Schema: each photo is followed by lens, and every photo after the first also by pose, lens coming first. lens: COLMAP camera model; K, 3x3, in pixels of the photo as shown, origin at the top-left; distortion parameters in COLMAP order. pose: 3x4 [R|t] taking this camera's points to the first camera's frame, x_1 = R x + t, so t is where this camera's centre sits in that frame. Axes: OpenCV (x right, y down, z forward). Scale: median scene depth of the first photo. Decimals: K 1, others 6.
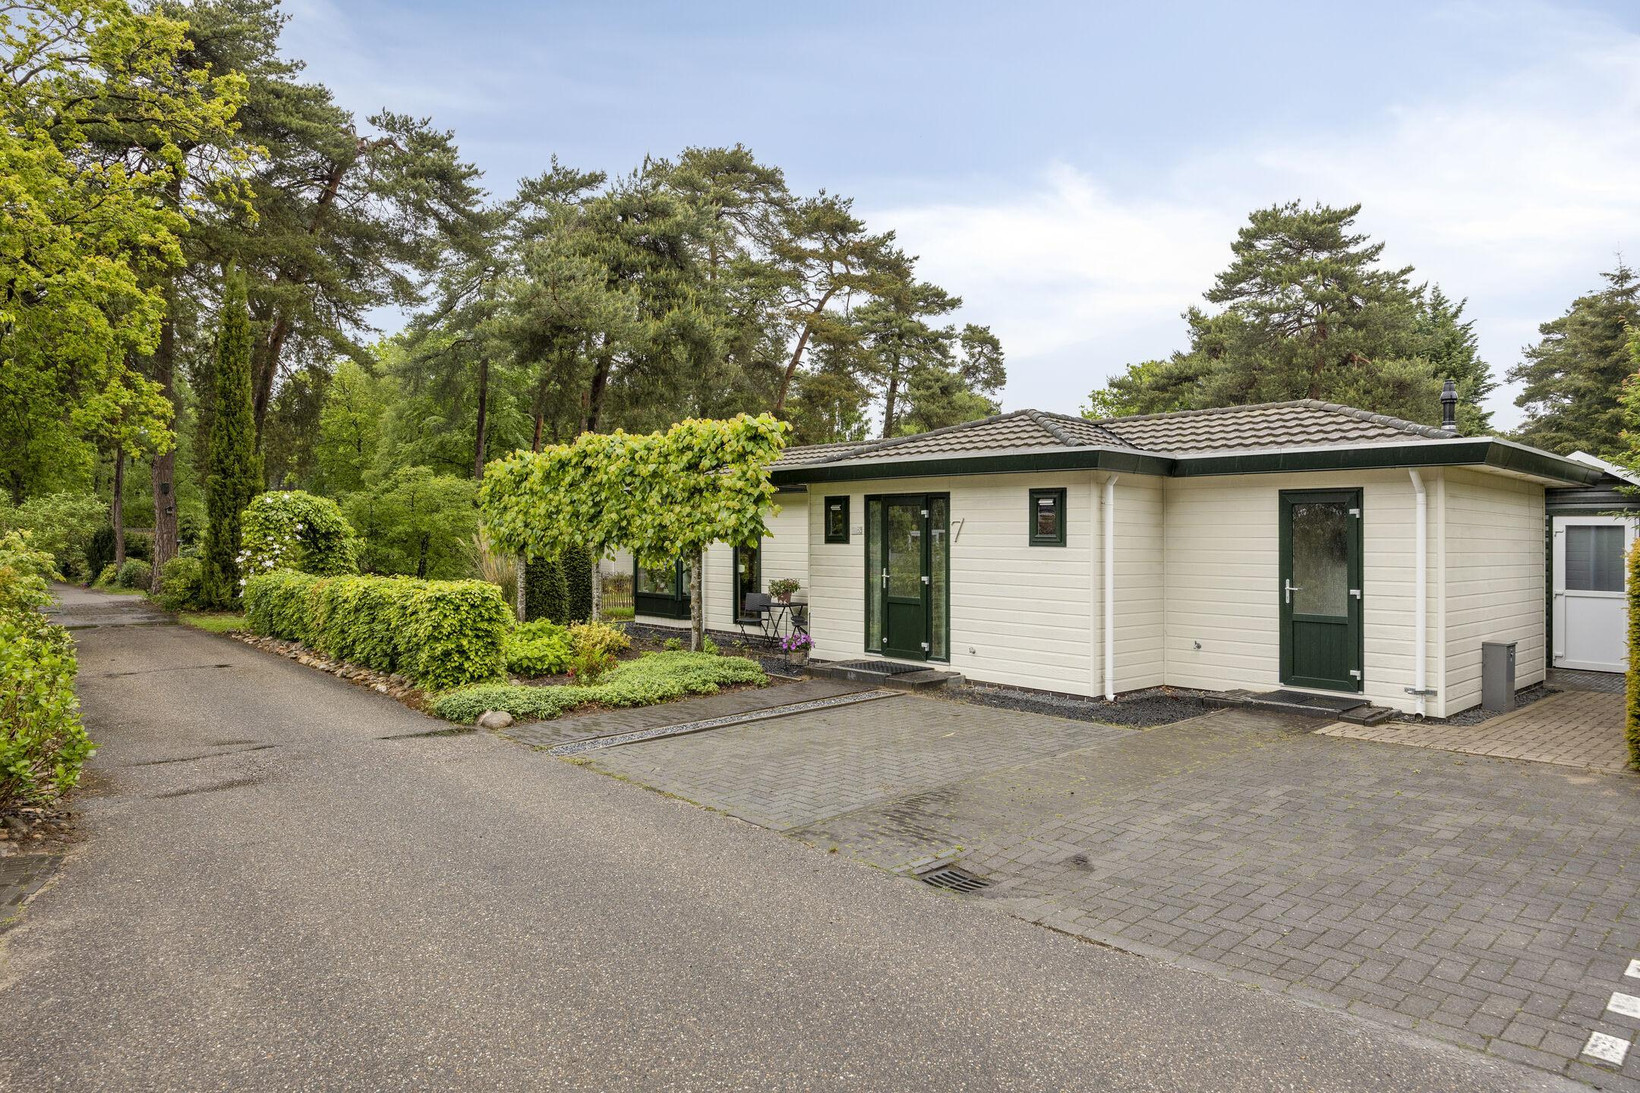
lens RADIAL K [[1032.5, 0, 819.5], [0, 1032.5, 550.0], [0, 0, 1]] dist [-0.015893, 0.001980]
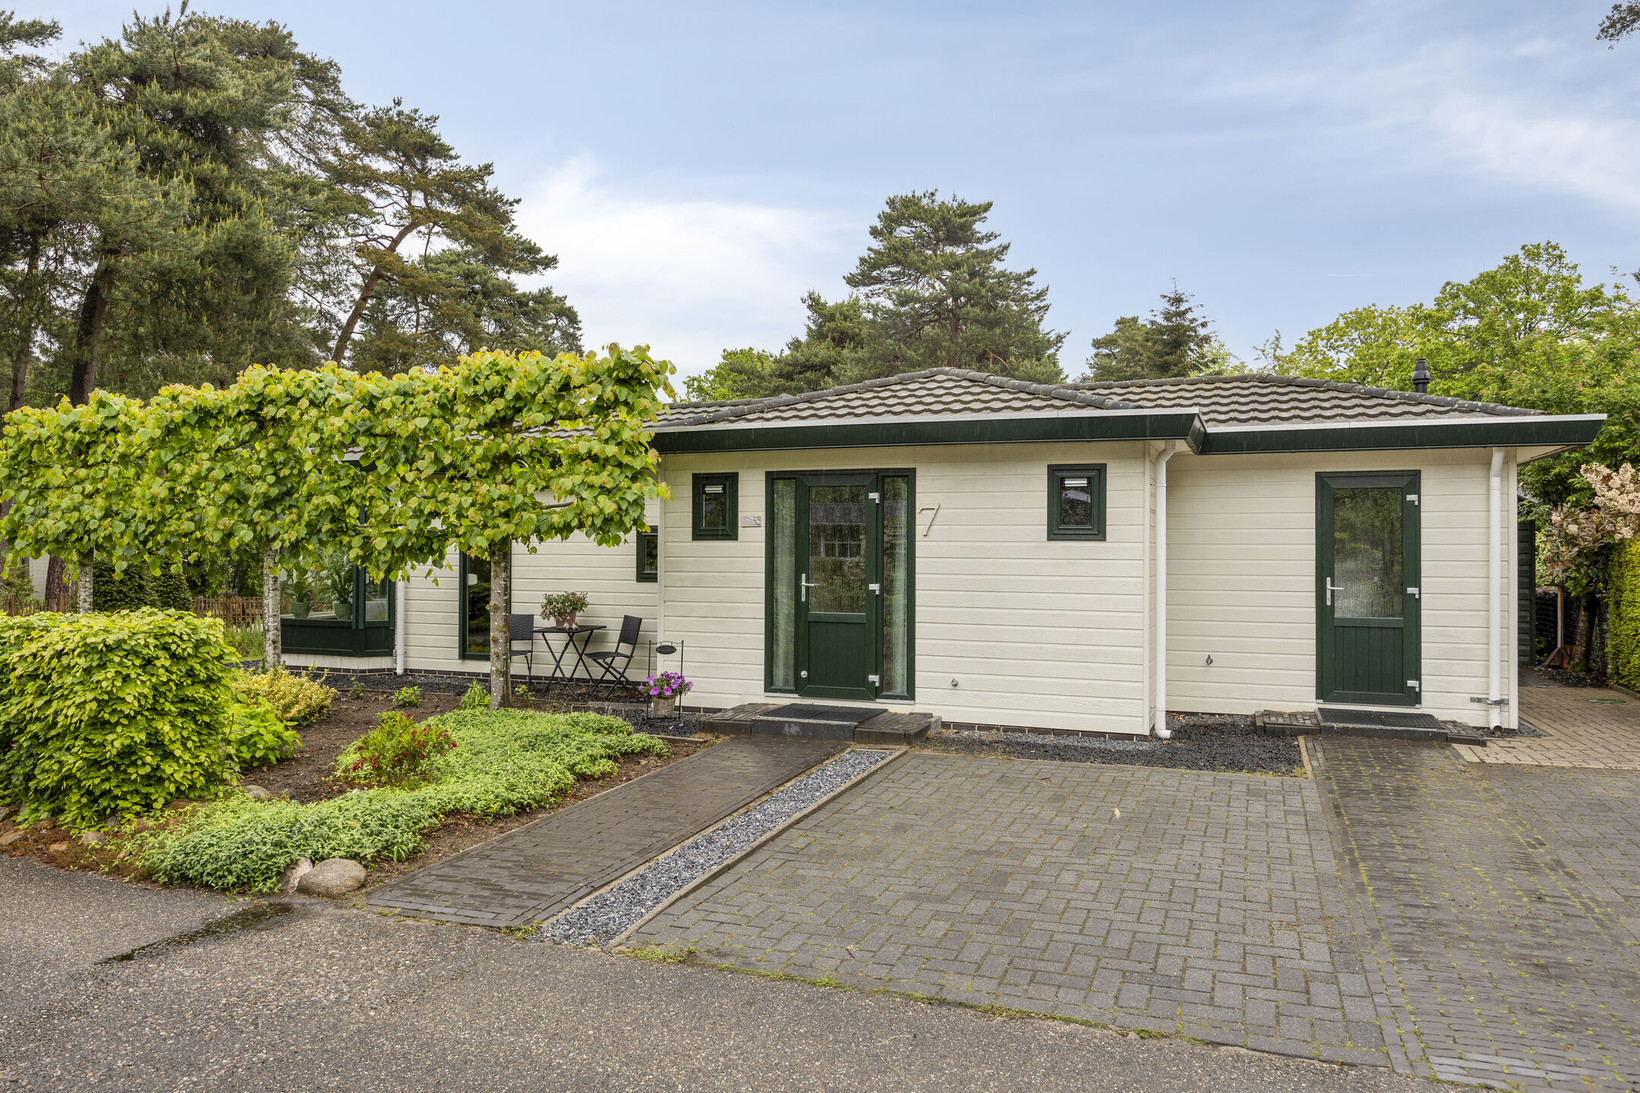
lens RADIAL K [[1107.0, 0, 820.4], [0, 1107.0, 537.1], [0, 0, 1]] dist [-0.006858, -0.002680]
pose [[0.891583, -0.003448, 0.452843, -0.231058], [0.010466, 0.999861, -0.012994, 0.001848], [-0.452736, 0.016325, 0.891495, 0.259592]]
